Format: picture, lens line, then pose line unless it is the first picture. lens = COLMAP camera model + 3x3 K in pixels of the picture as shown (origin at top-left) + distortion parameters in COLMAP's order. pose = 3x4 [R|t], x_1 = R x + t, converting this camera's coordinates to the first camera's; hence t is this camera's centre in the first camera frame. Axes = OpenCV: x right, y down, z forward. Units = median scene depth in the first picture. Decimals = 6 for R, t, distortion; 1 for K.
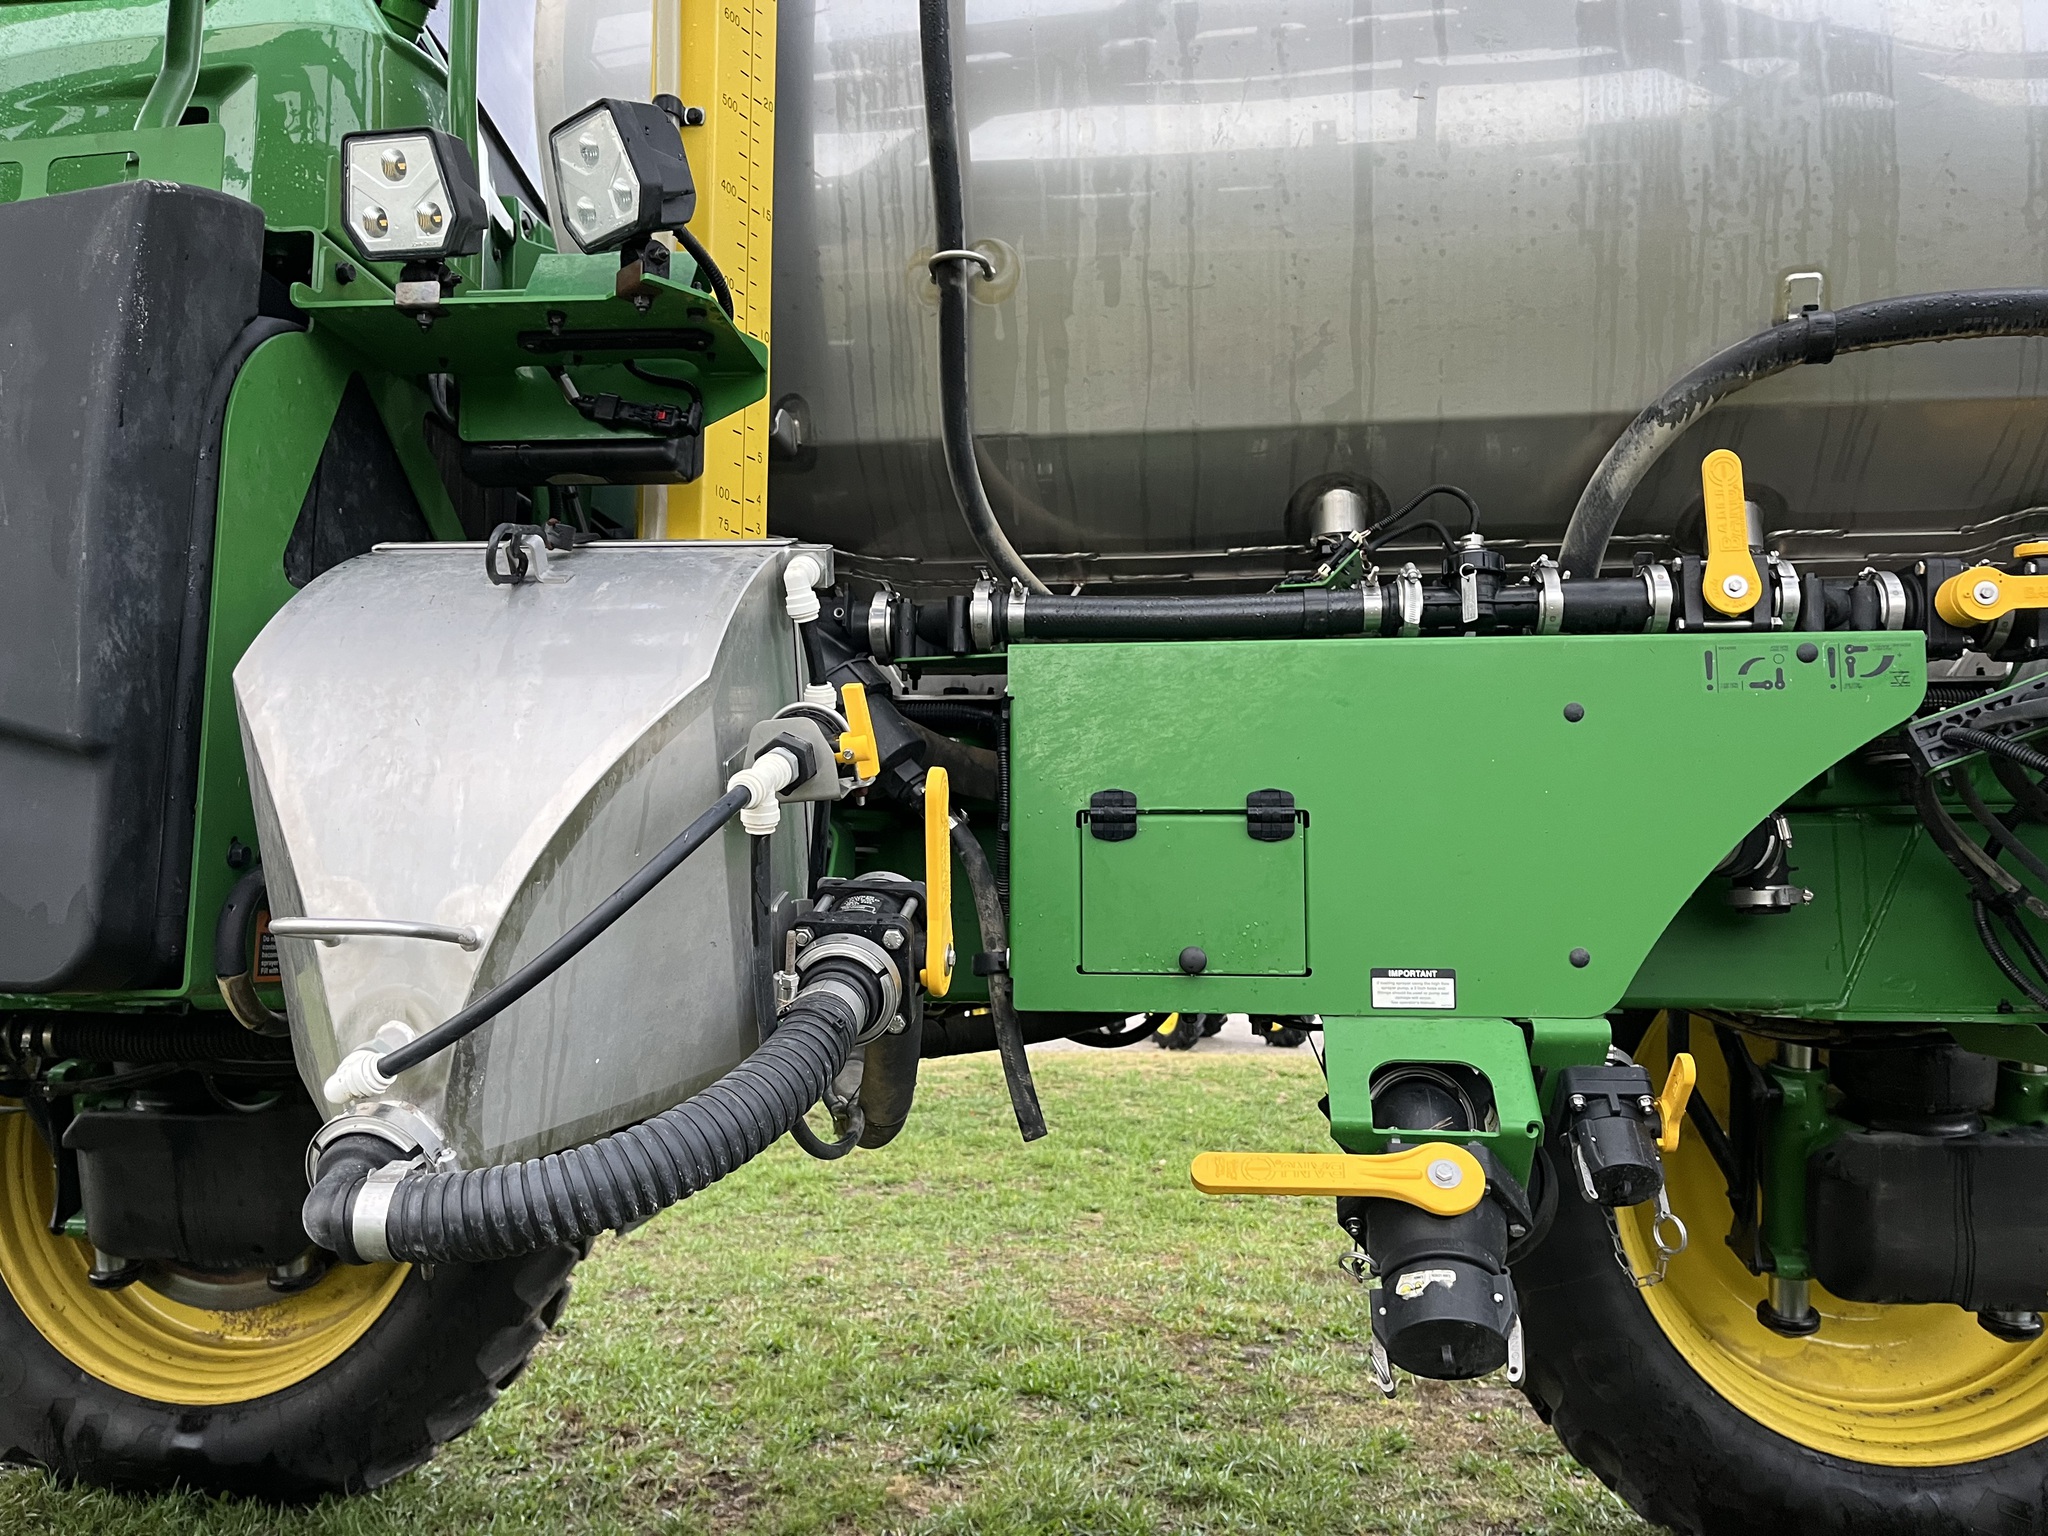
lens RADIAL K [[1587.6, 0, 1024.1], [0, 1587.6, 793.0], [0, 0, 1]] dist [0.003952, -0.044720]
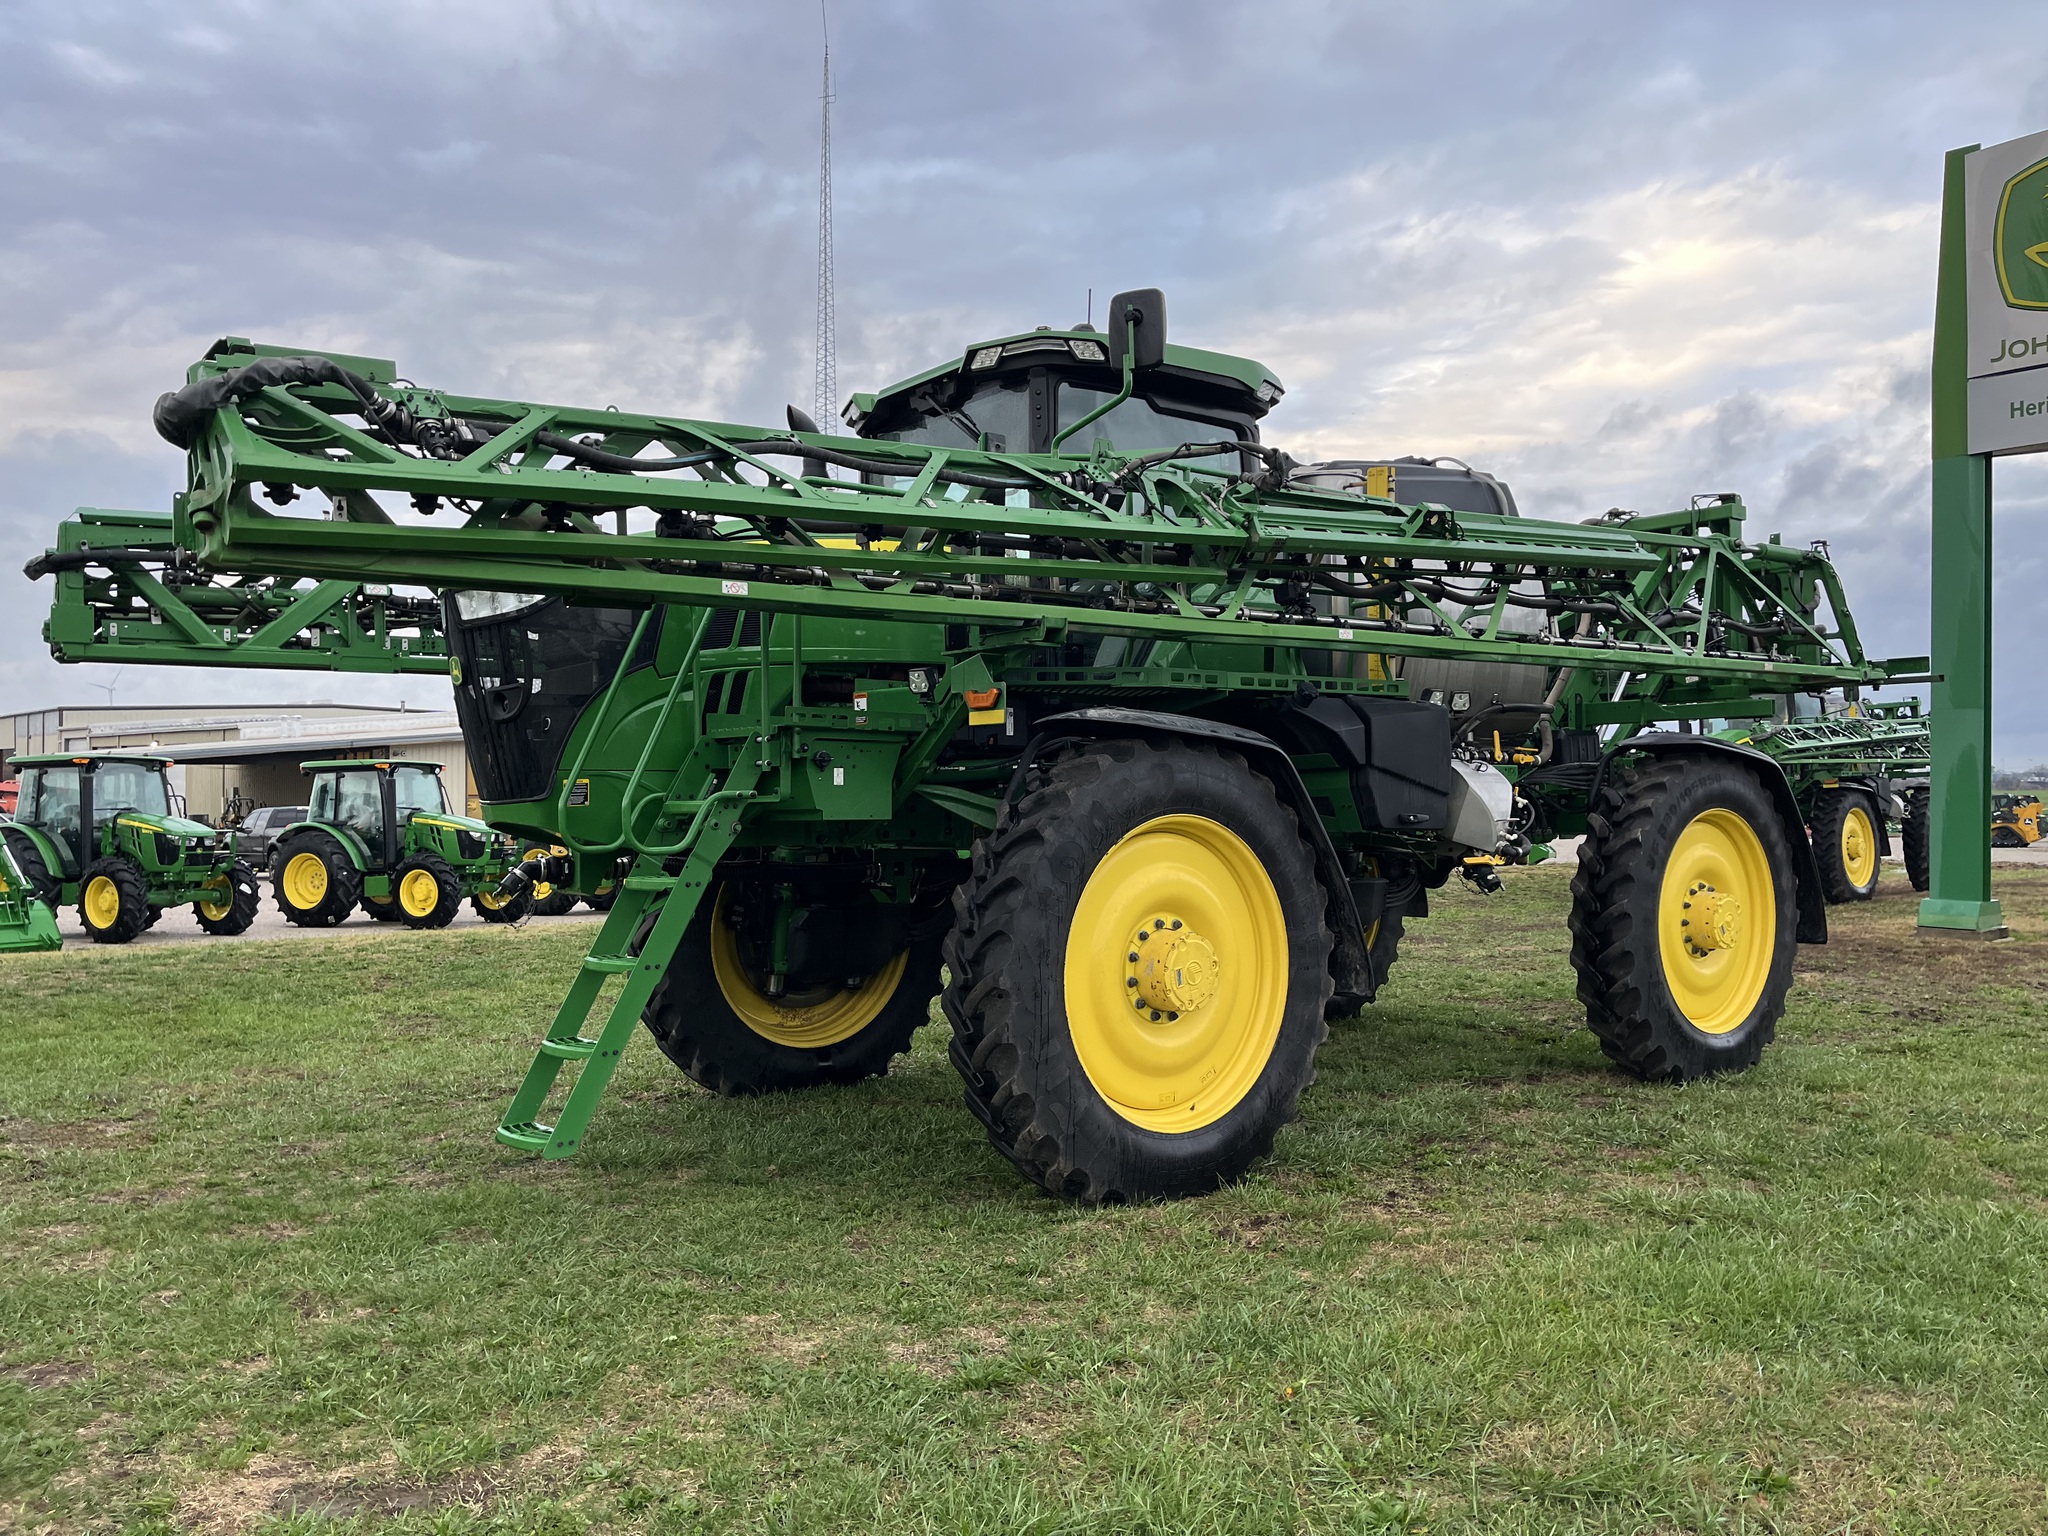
lens RADIAL K [[1535.1, 0, 1024.0], [0, 1535.1, 768.0], [0, 0, 1]] dist [0.058204, -0.096008]
pose [[0.720979, 0.012359, 0.692847, -4.086988], [-0.046661, 0.998438, 0.030746, -0.161923], [-0.691384, -0.054496, 0.720429, -1.588869]]
